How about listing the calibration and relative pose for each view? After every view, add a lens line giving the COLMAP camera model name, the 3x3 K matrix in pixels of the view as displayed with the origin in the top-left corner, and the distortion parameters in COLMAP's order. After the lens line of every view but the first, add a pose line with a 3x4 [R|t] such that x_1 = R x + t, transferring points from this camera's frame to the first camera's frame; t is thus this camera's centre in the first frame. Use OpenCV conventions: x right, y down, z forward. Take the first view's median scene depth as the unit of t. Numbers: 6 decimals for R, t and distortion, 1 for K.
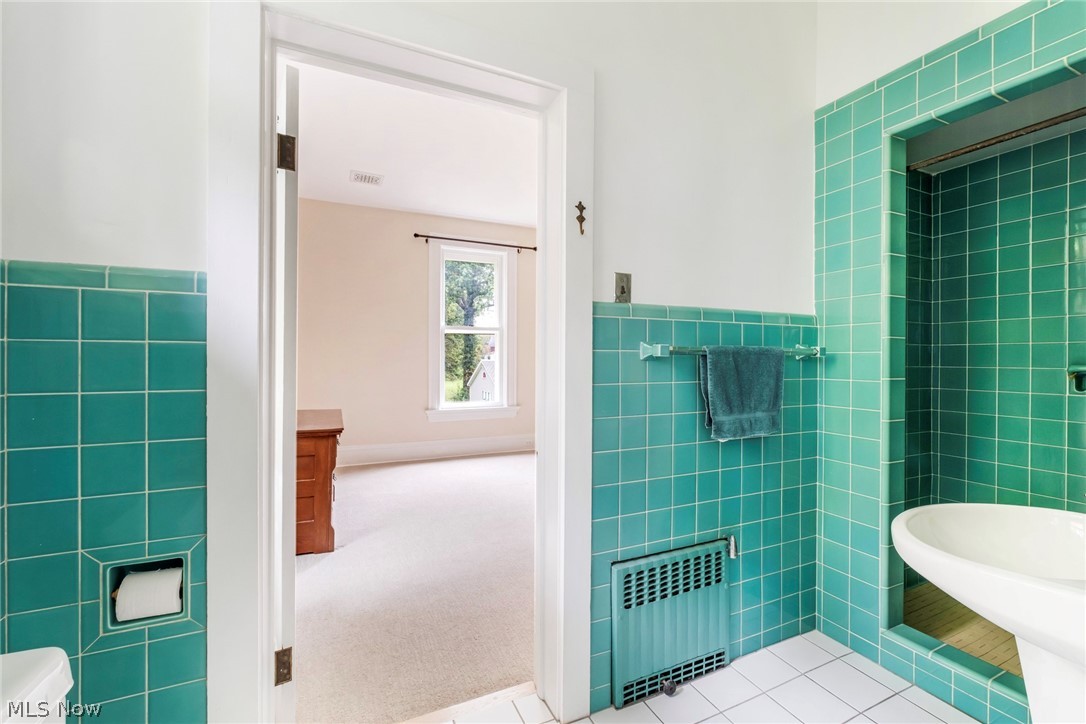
lens RADIAL K [[457.6, 0, 544.4], [0, 457.6, 358.1], [0, 0, 1]] dist [-0.002880, -0.000319]
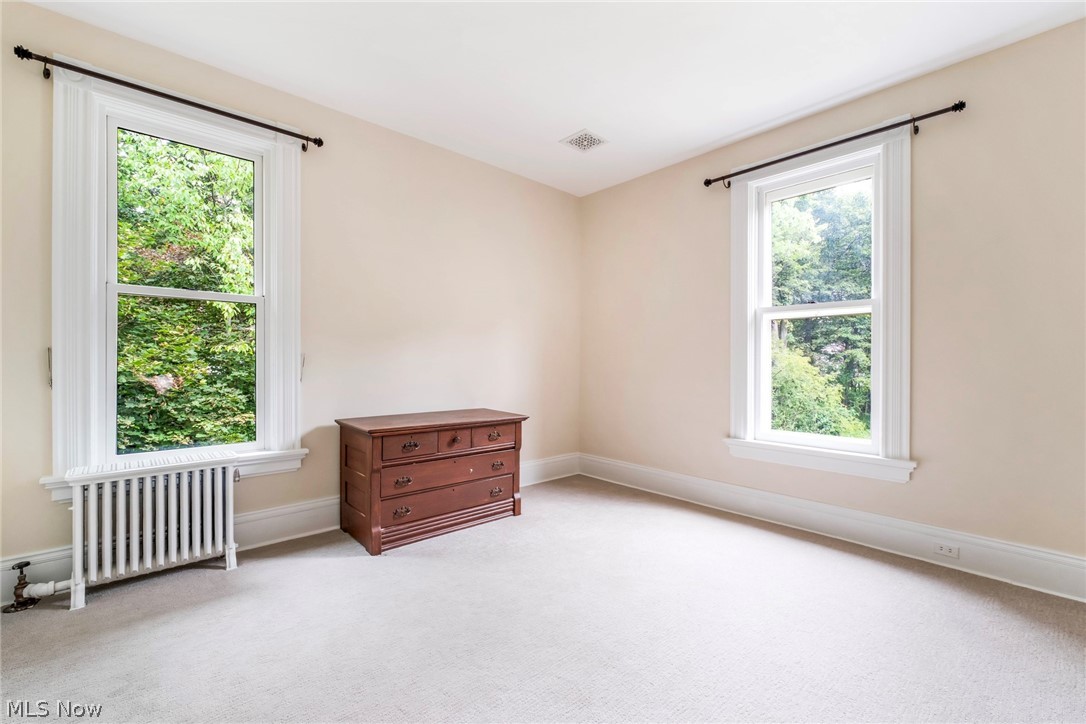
lens RADIAL K [[457.6, 0, 544.4], [0, 457.6, 358.1], [0, 0, 1]] dist [-0.002880, -0.000319]
pose [[0.297663, -0.009167, -0.954627, 0.295935], [-0.004533, 0.999929, -0.011016, 0.007054], [0.954660, 0.007606, 0.297600, 0.539336]]
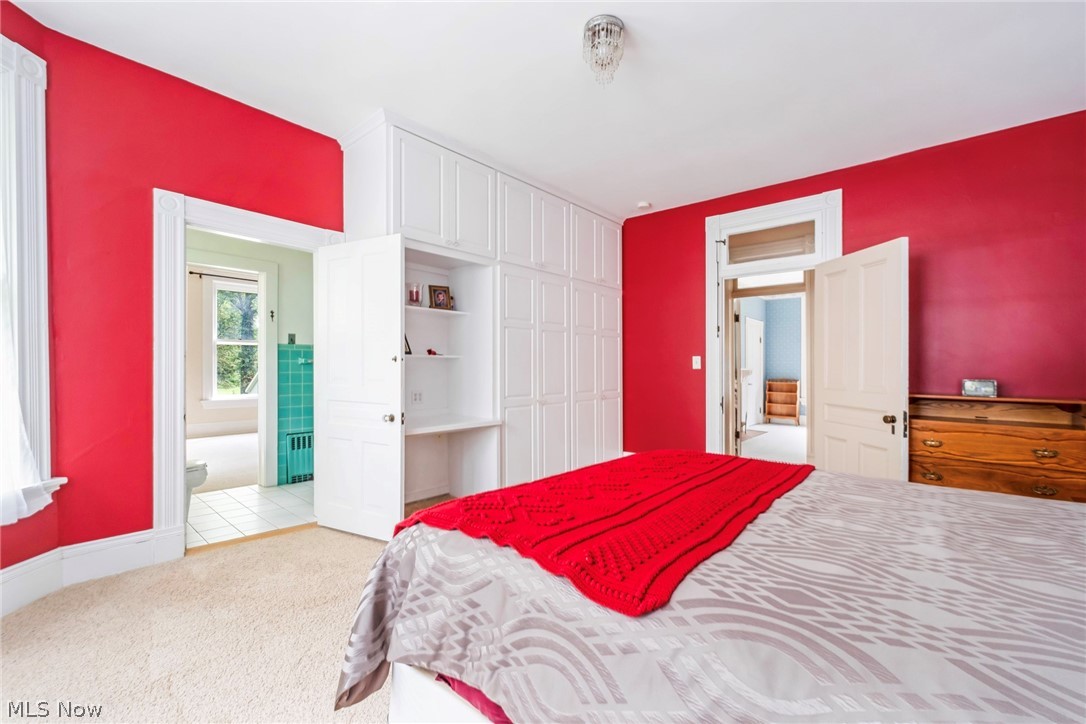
lens RADIAL K [[464.8, 0, 543.0], [0, 464.8, 362.0], [0, 0, 1]] dist [-0.002565, -0.000233]
pose [[0.921411, -0.006901, 0.388527, 0.138033], [0.006338, 0.999976, 0.002731, -0.002202], [-0.388537, -0.000054, 0.921433, -0.641303]]
